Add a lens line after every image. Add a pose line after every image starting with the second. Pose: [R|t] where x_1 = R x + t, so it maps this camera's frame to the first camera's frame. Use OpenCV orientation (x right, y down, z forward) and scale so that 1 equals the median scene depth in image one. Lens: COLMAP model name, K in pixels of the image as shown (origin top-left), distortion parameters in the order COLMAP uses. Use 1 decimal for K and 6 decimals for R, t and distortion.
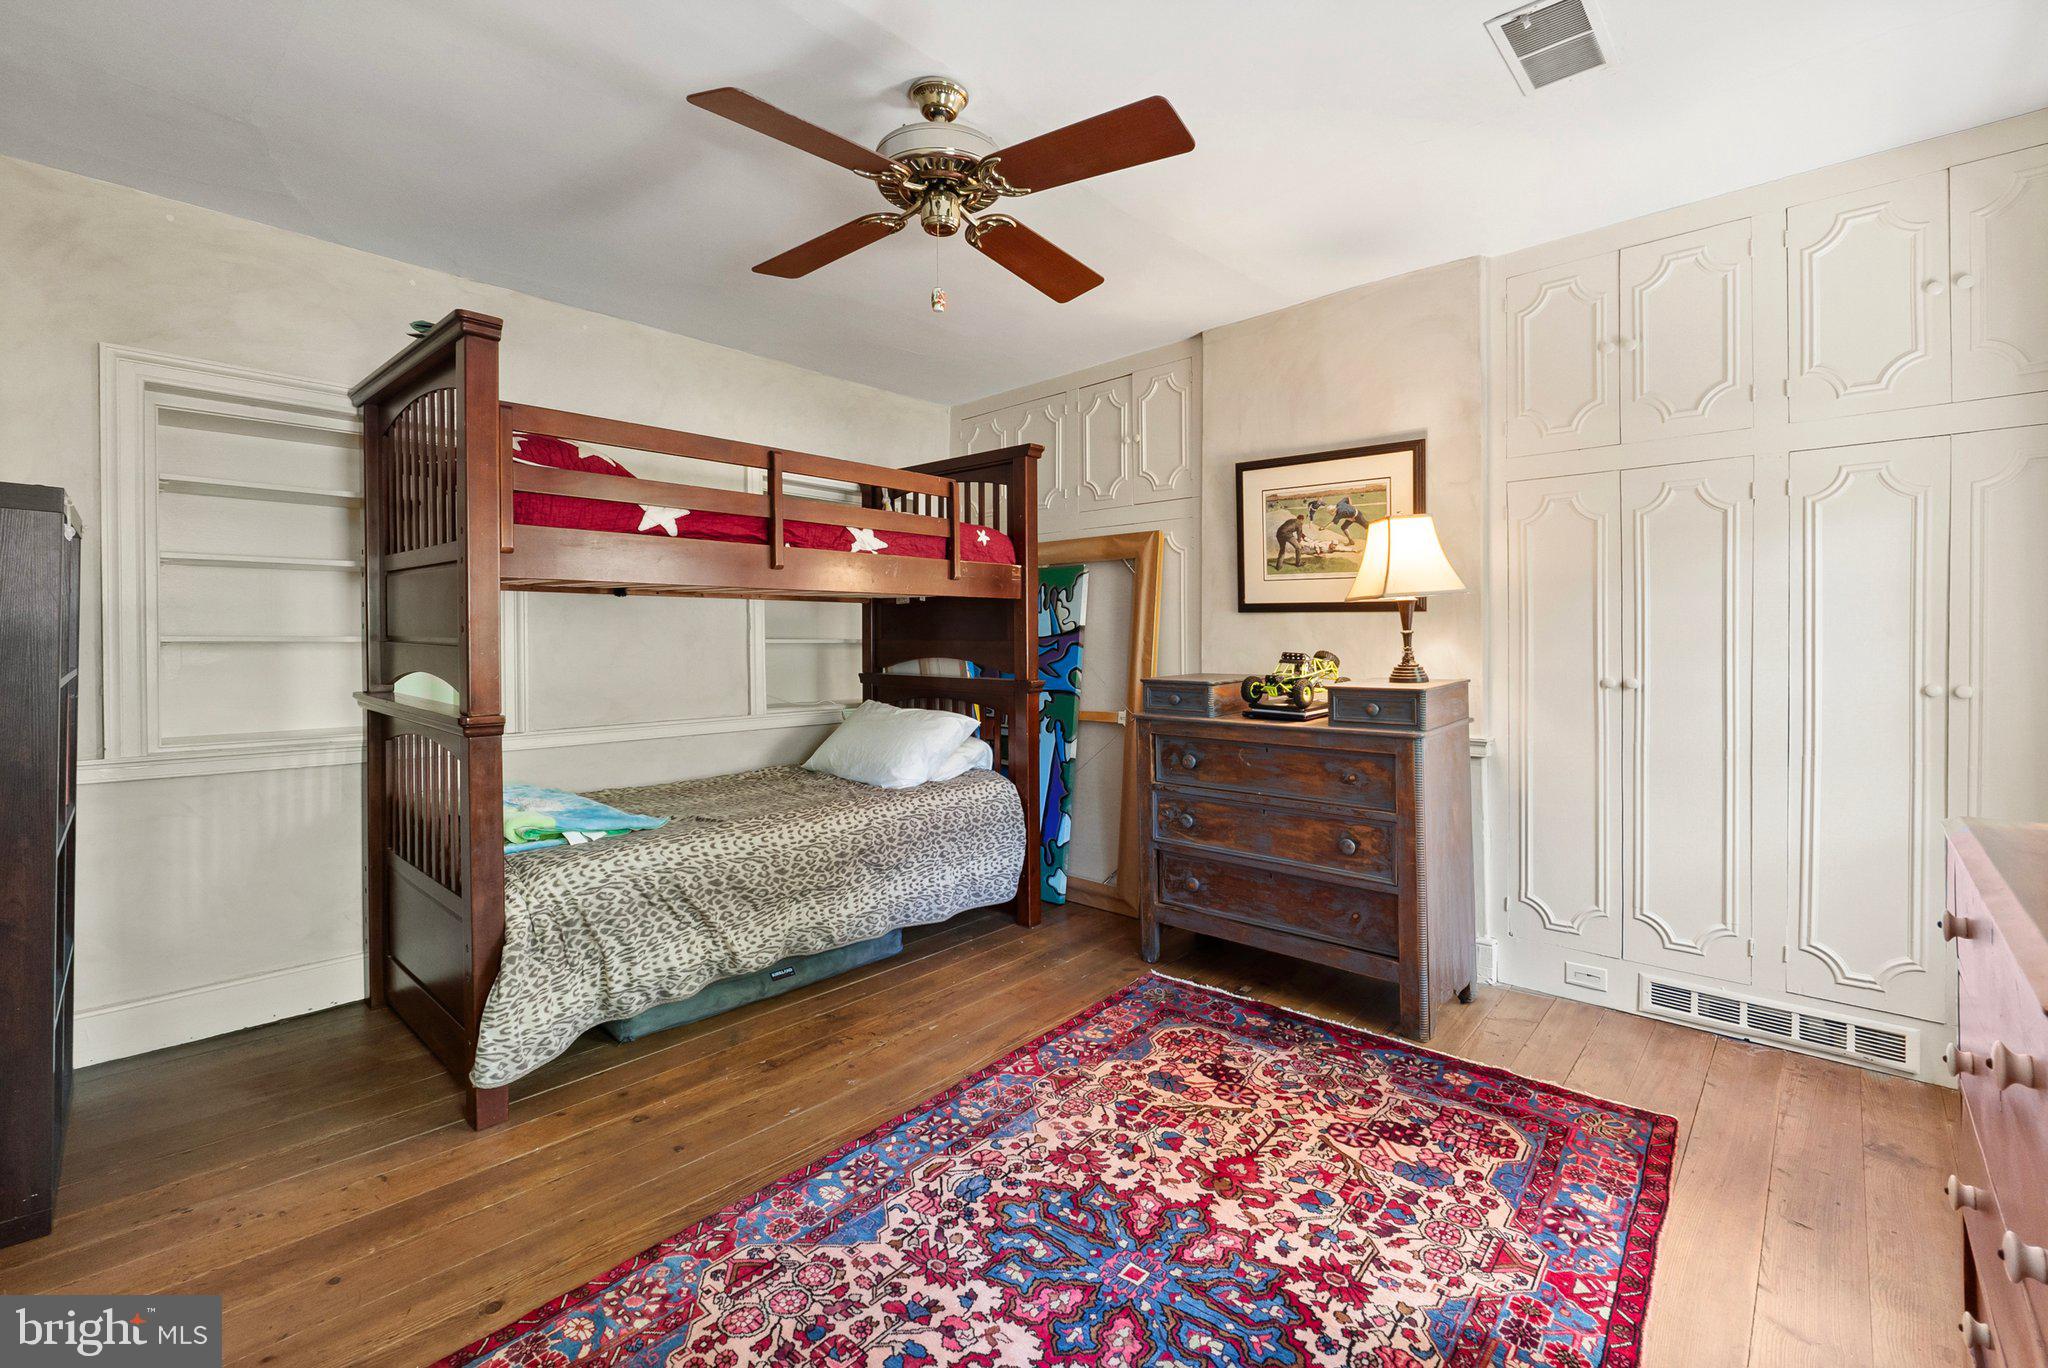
lens RADIAL K [[887.4, 0, 1022.7], [0, 887.4, 649.1], [0, 0, 1]] dist [-0.003374, -0.000256]
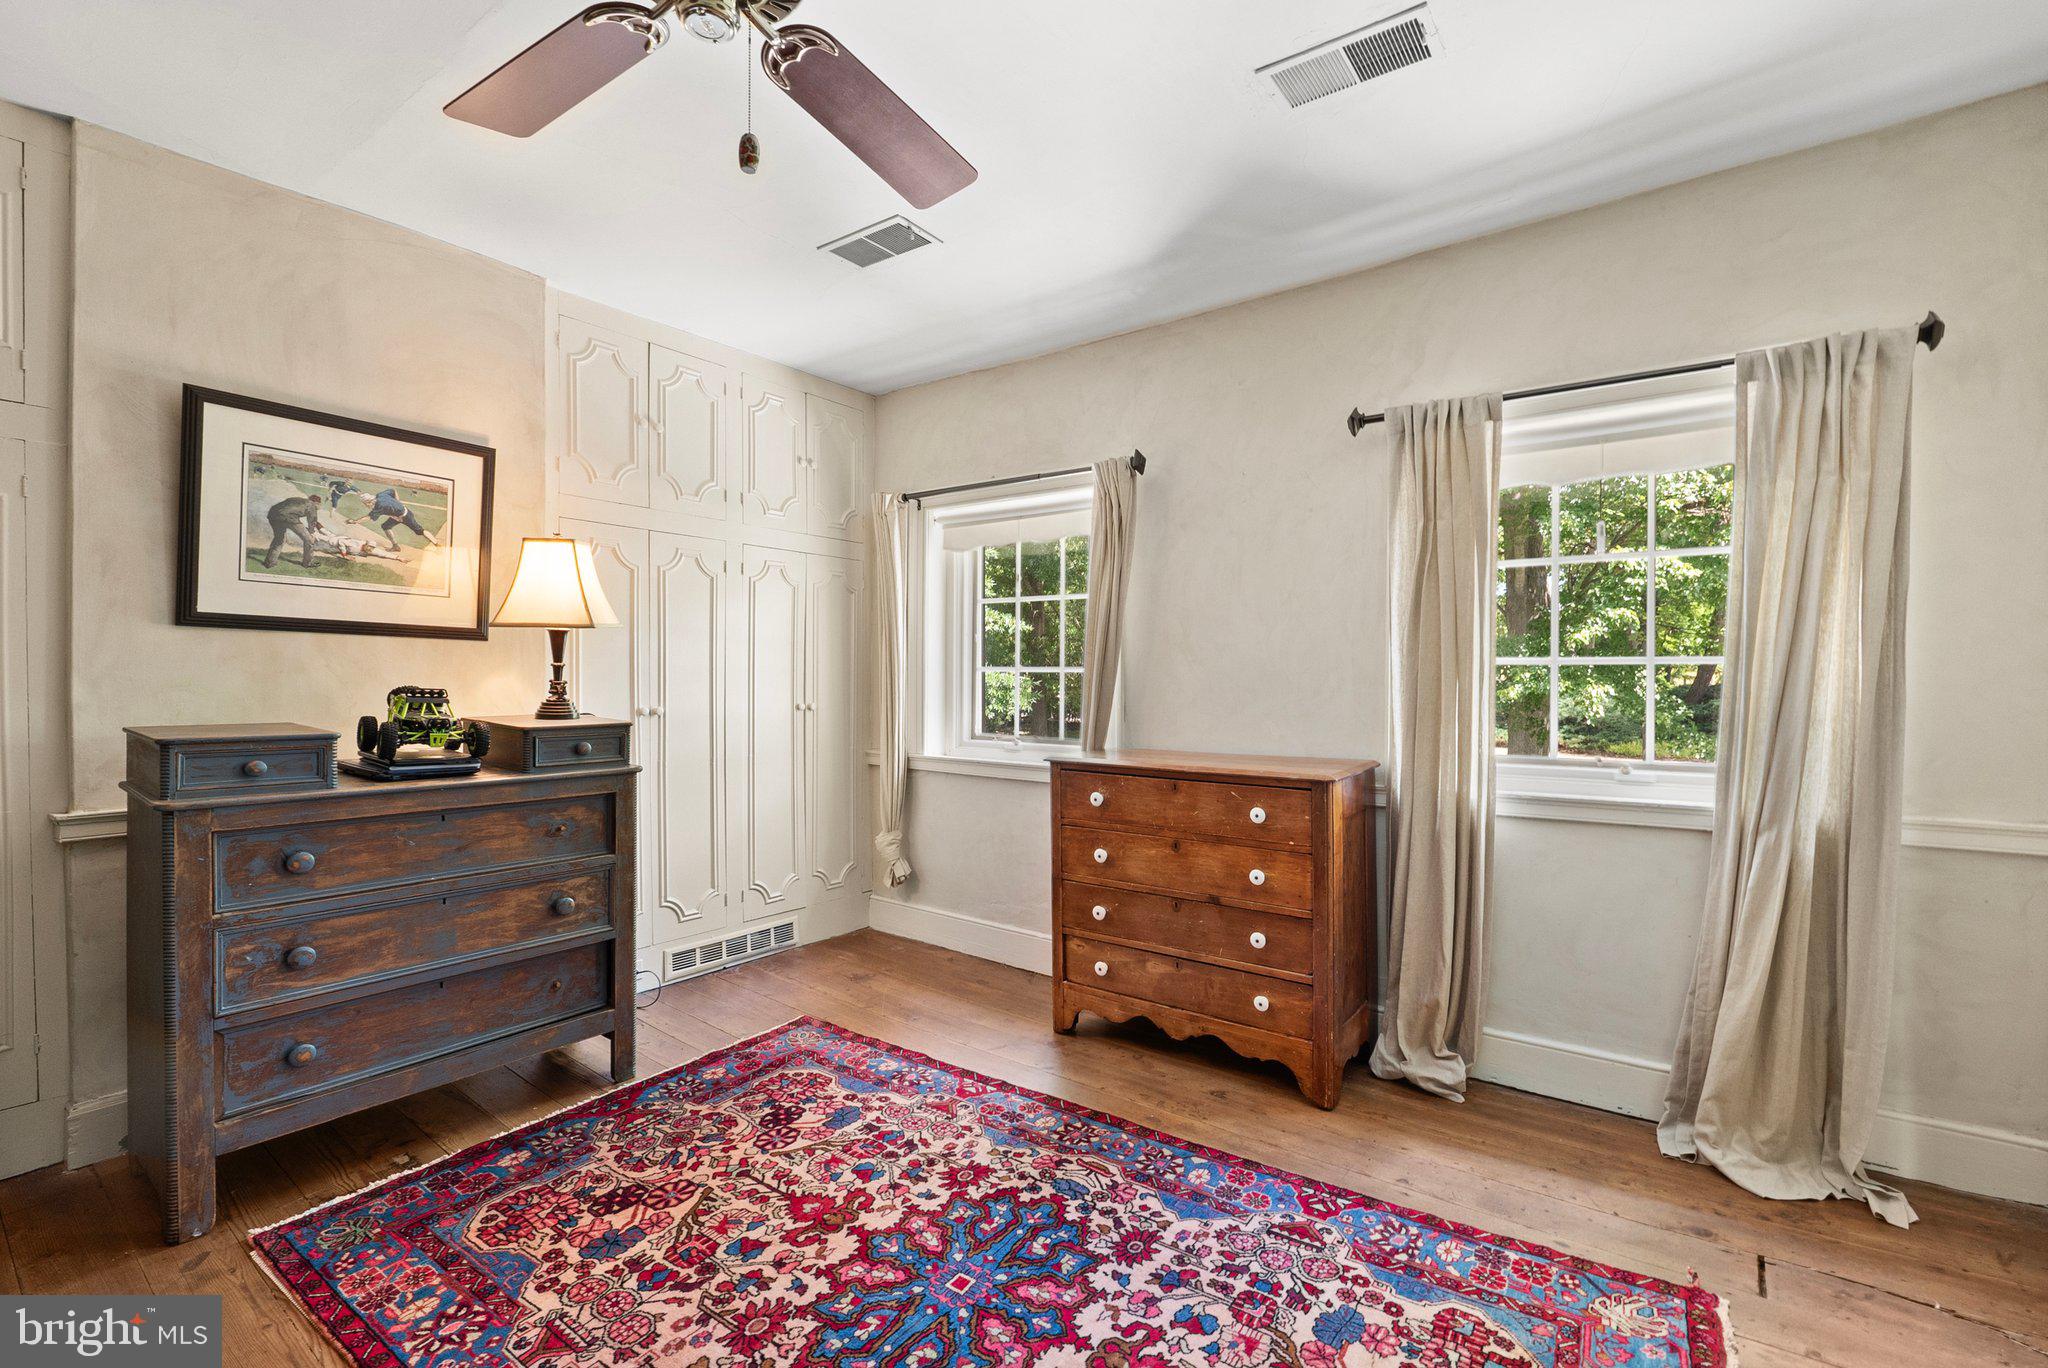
lens RADIAL K [[897.8, 0, 1024.0], [0, 897.8, 684.0], [0, 0, 1]] dist [-0.002537, -0.000331]
pose [[-0.098430, -0.003964, 0.995136, -0.651654], [0.004256, 0.999981, 0.004404, -0.001368], [-0.995135, 0.004669, -0.098412, 0.722447]]
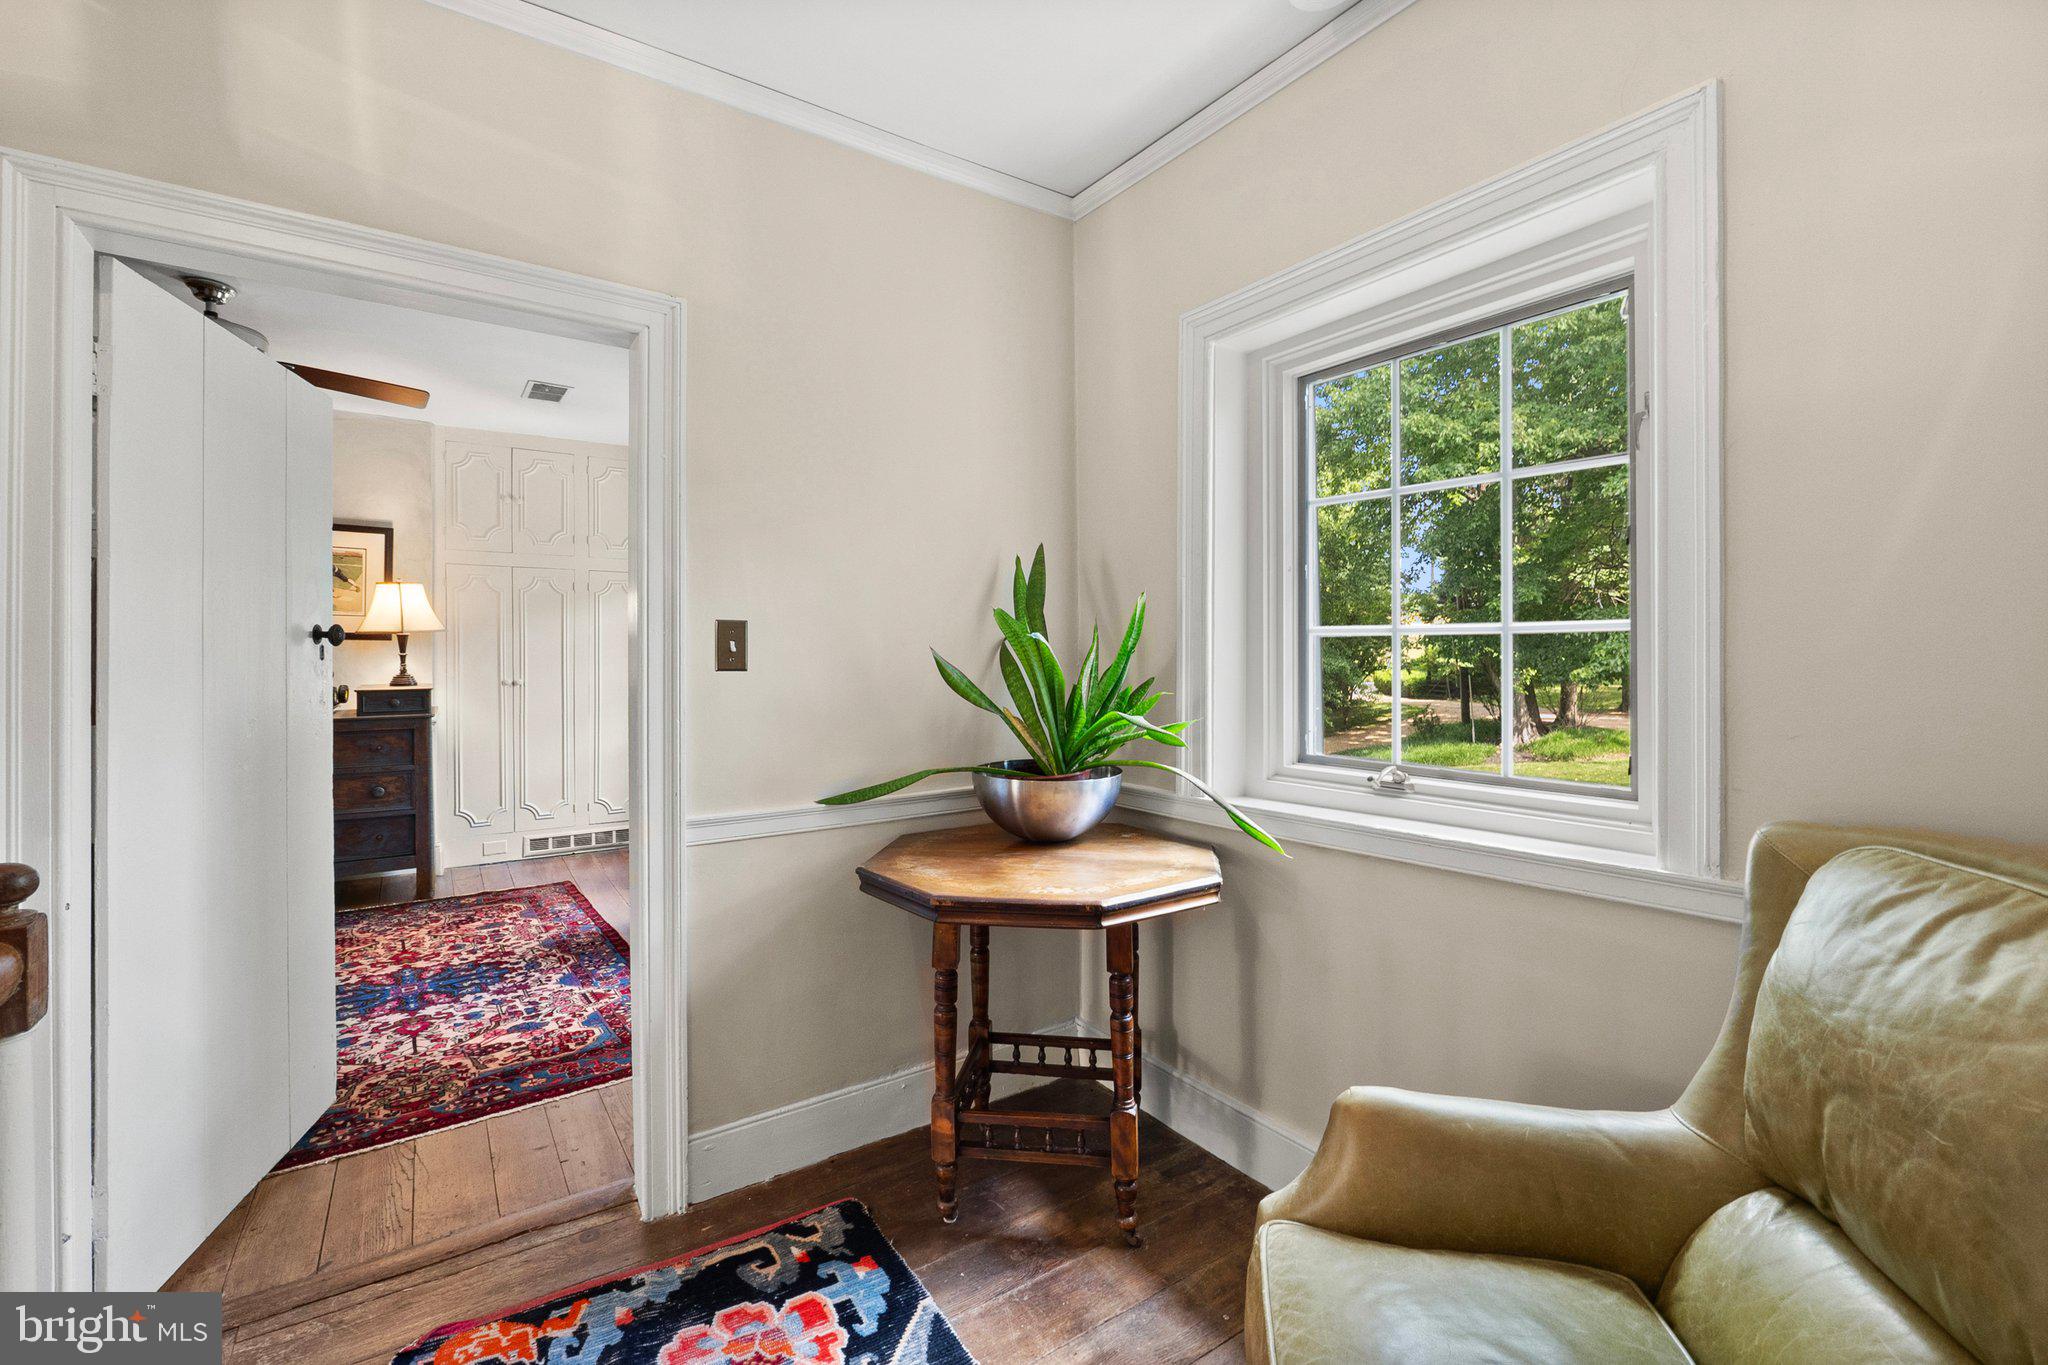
lens RADIAL K [[891.0, 0, 1013.6], [0, 891.0, 653.1], [0, 0, 1]] dist [0.000623, 0.000163]
pose [[0.237602, 0.003087, 0.971358, -1.021509], [0.008936, 0.999946, -0.005364, -0.003274], [-0.971321, 0.009955, 0.237562, -0.526855]]
